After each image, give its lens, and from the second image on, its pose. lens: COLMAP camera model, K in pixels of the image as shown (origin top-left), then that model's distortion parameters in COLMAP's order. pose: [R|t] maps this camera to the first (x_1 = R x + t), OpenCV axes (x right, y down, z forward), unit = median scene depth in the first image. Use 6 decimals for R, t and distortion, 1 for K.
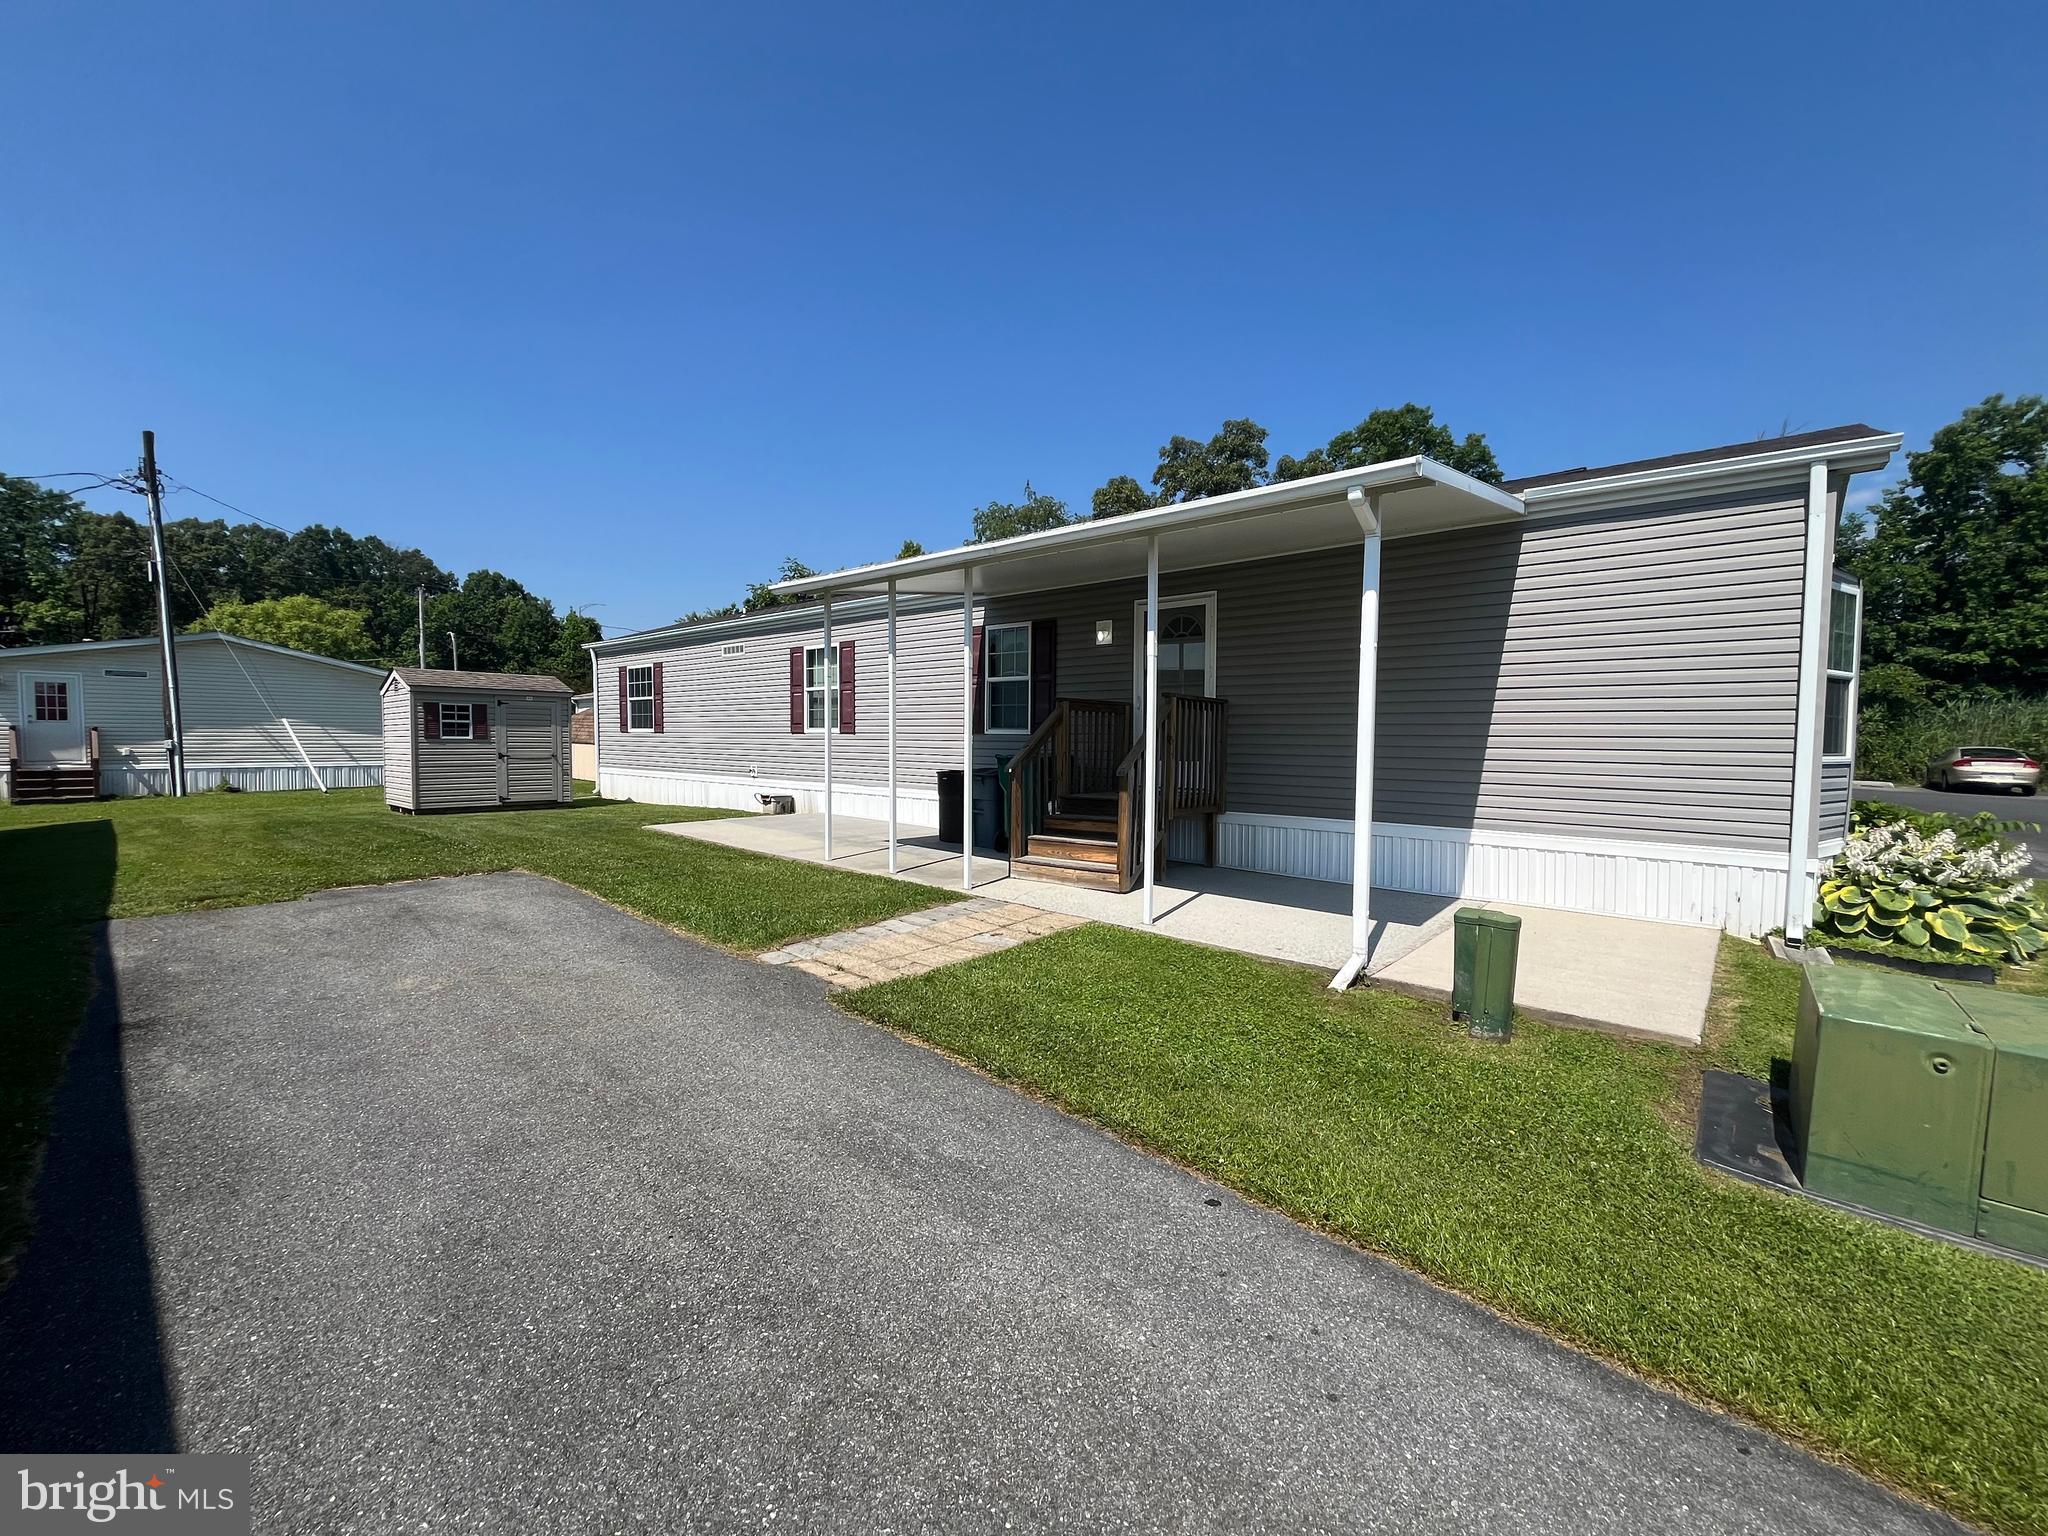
lens RADIAL K [[823.6, 0, 1029.5], [0, 823.6, 775.9], [0, 0, 1]] dist [-0.002288, 0.000270]
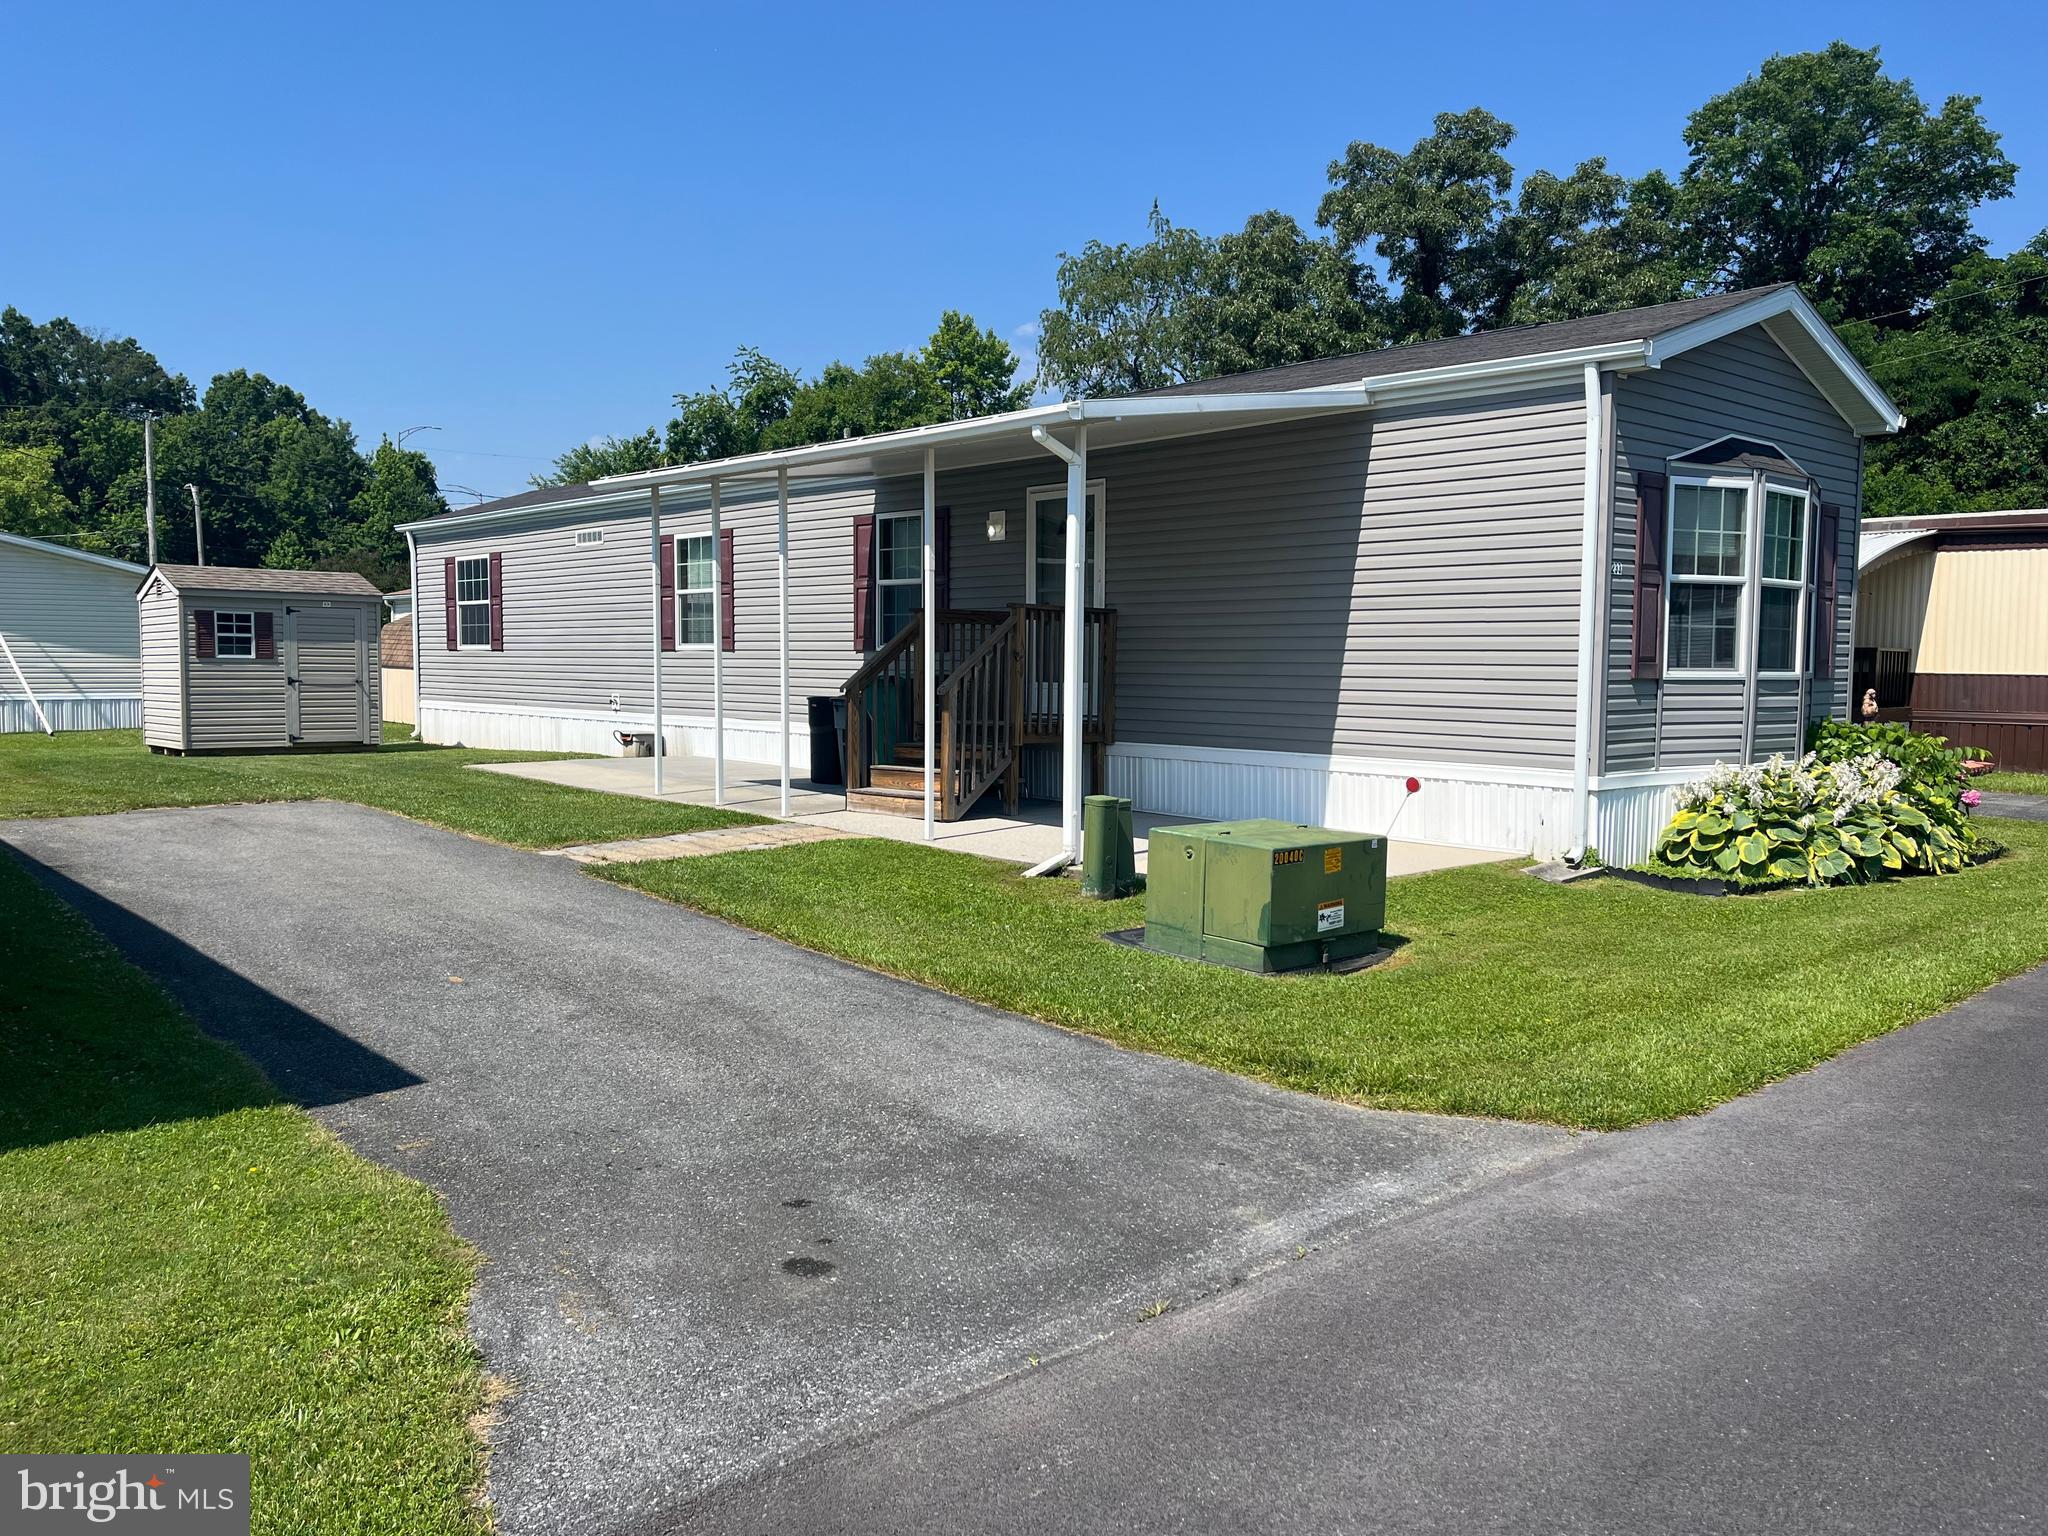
lens RADIAL K [[1553.5, 0, 1030.2], [0, 1553.5, 775.3], [0, 0, 1]] dist [0.047657, -0.046904]
pose [[0.993009, 0.007981, -0.117767, 0.253840], [-0.004984, 0.999657, 0.025722, 0.027619], [0.117932, -0.024955, 0.992708, -0.440570]]
